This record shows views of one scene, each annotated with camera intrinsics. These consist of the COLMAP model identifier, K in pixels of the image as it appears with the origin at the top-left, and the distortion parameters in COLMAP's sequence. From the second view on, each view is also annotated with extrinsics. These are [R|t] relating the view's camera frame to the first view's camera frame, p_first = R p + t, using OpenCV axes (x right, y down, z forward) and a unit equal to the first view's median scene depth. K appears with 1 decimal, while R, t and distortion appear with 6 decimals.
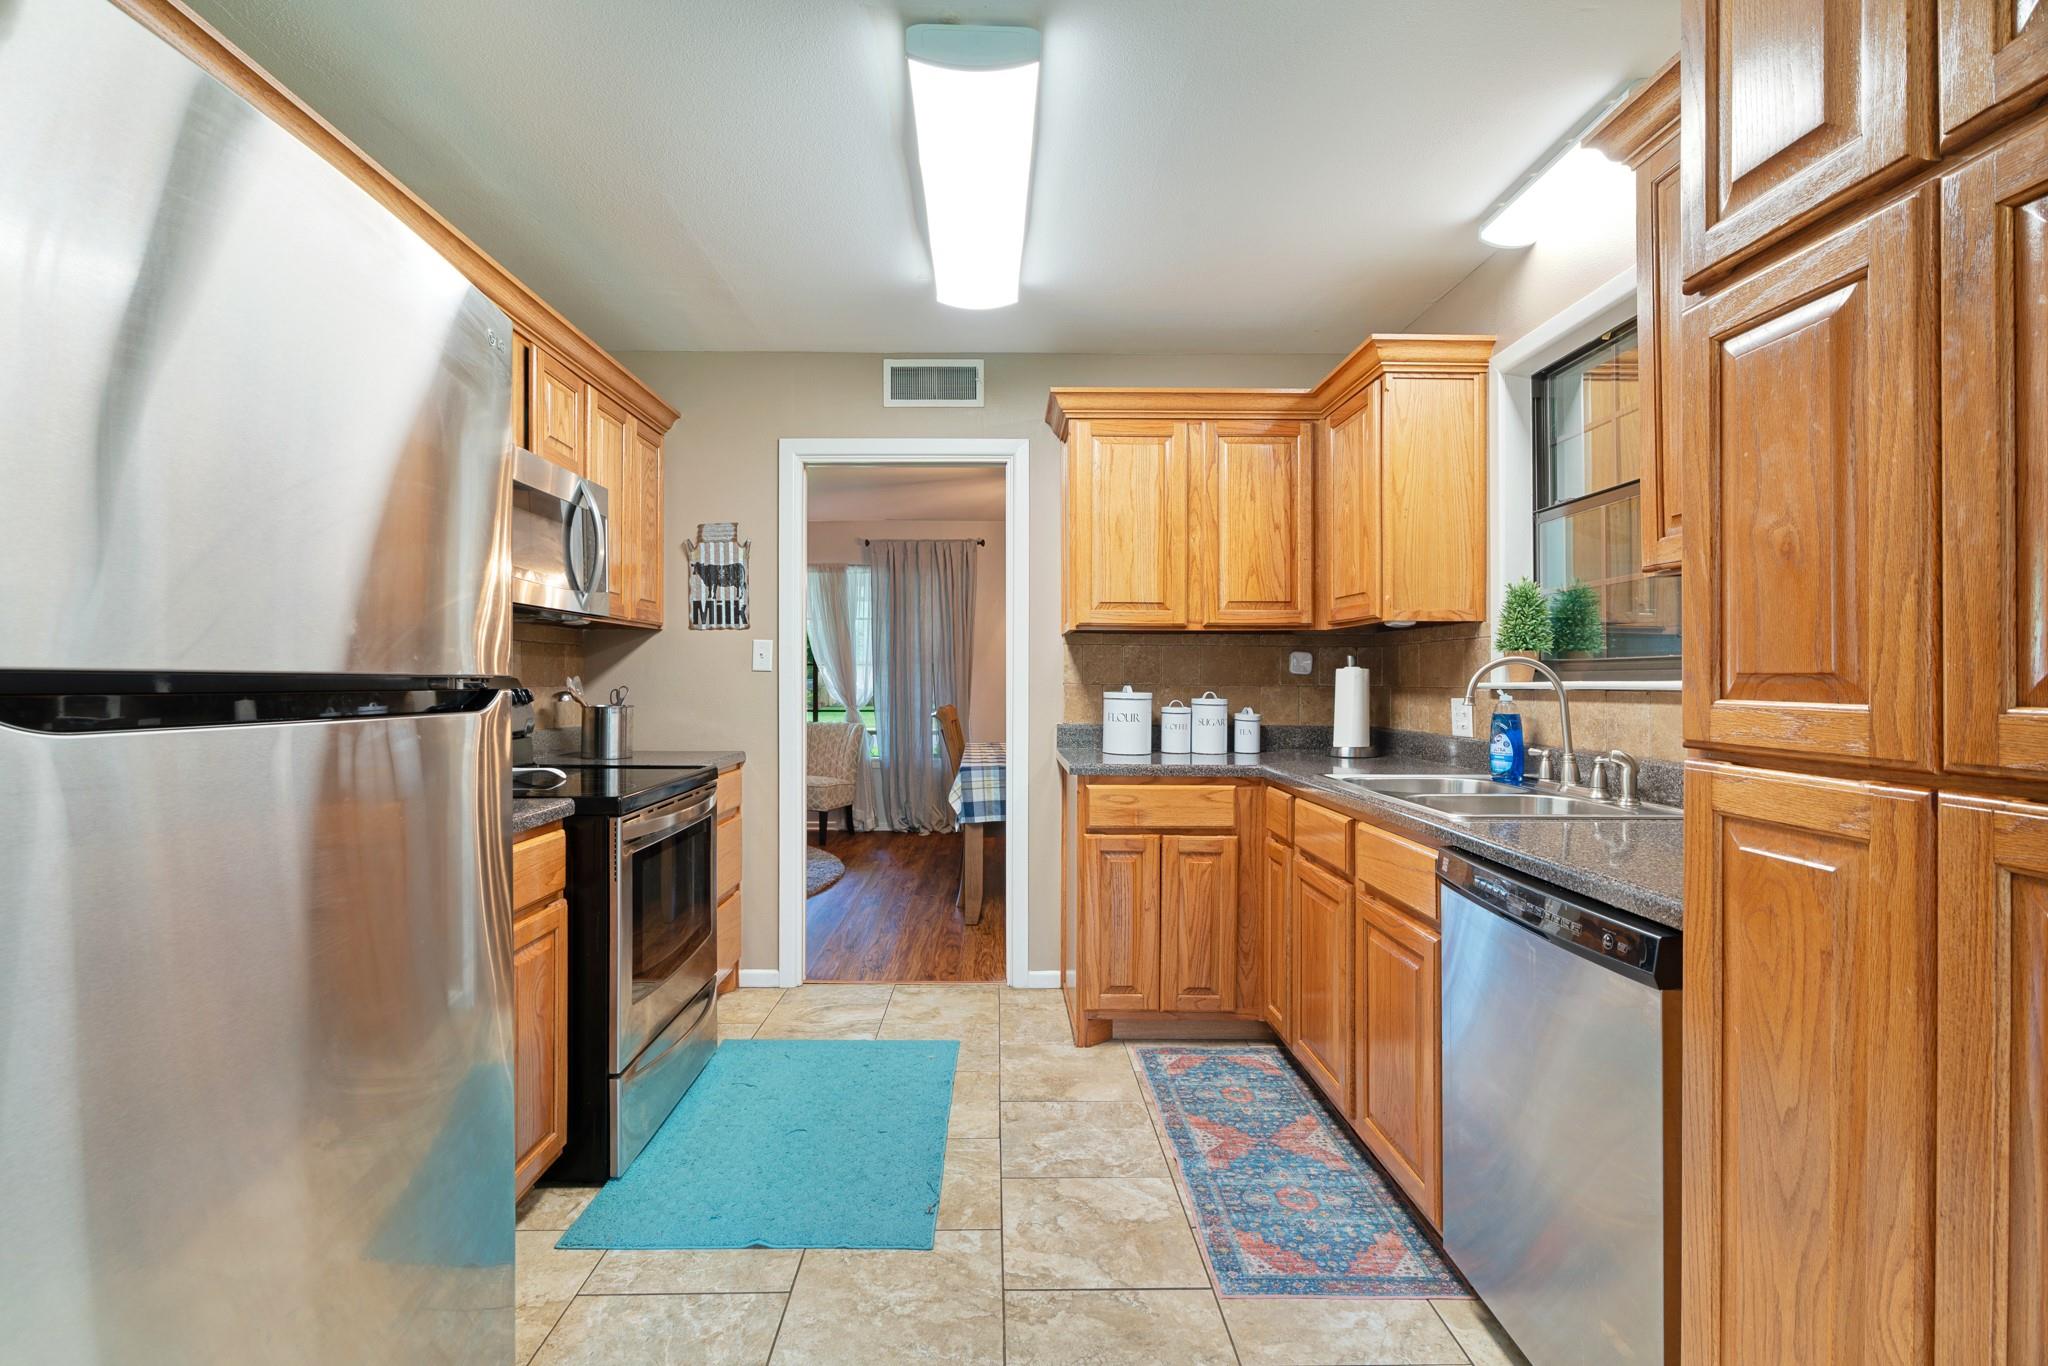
lens RADIAL K [[932.8, 0, 1014.7], [0, 932.8, 691.1], [0, 0, 1]] dist [-0.003809, -0.001066]
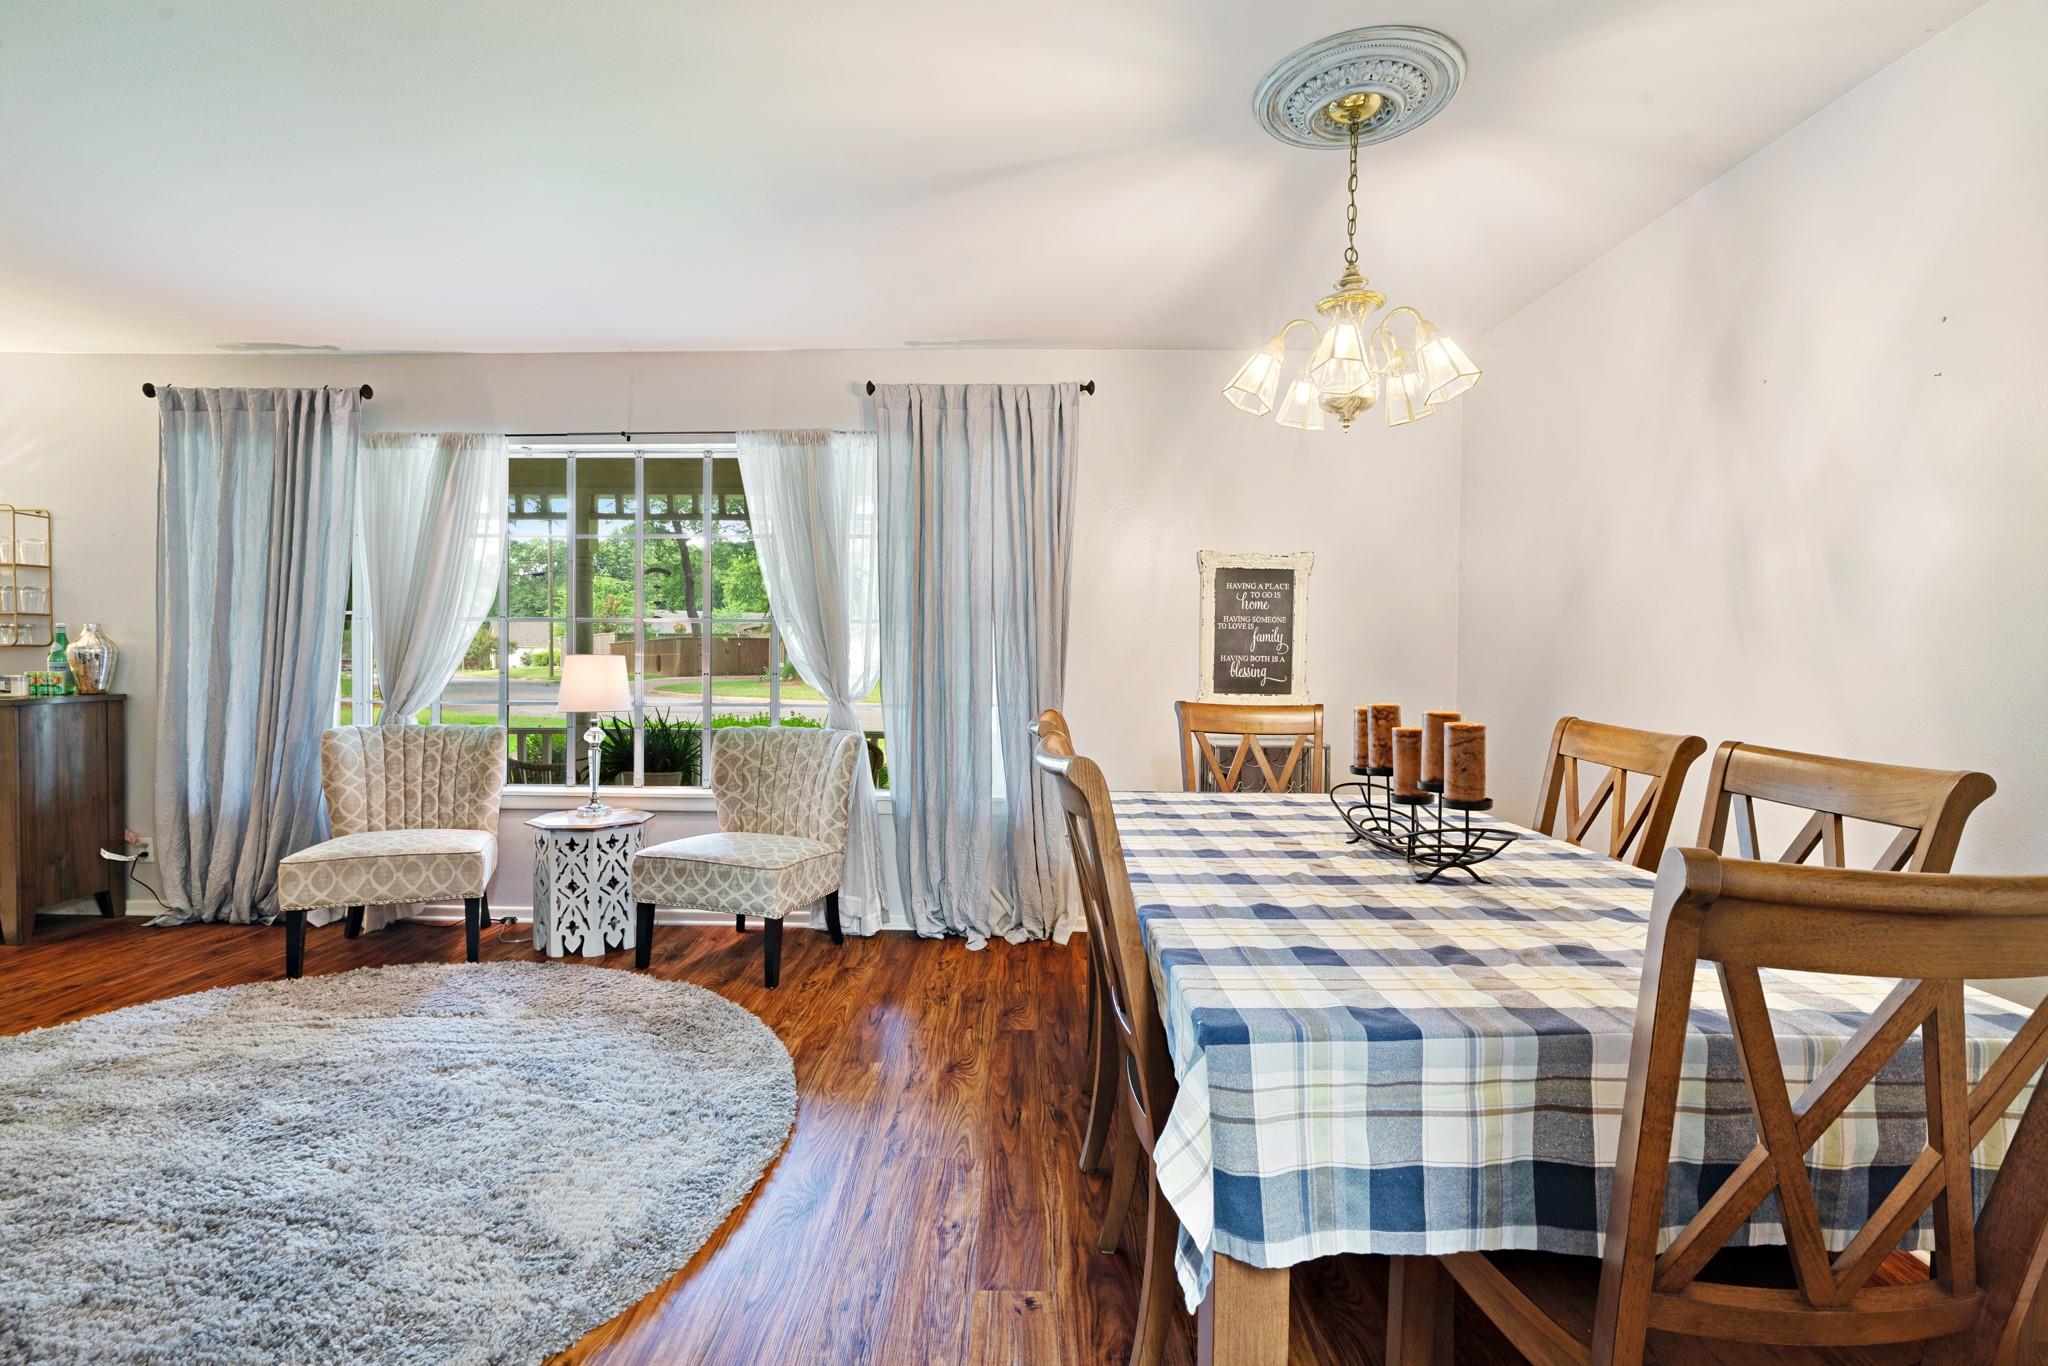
lens RADIAL K [[932.8, 0, 1031.3], [0, 932.8, 665.3], [0, 0, 1]] dist [-0.003809, -0.001066]
pose [[0.999939, 0.006607, -0.008859, -0.061860], [-0.006577, 0.999973, 0.003401, -0.005331], [0.008882, -0.003343, 0.999955, 0.476199]]
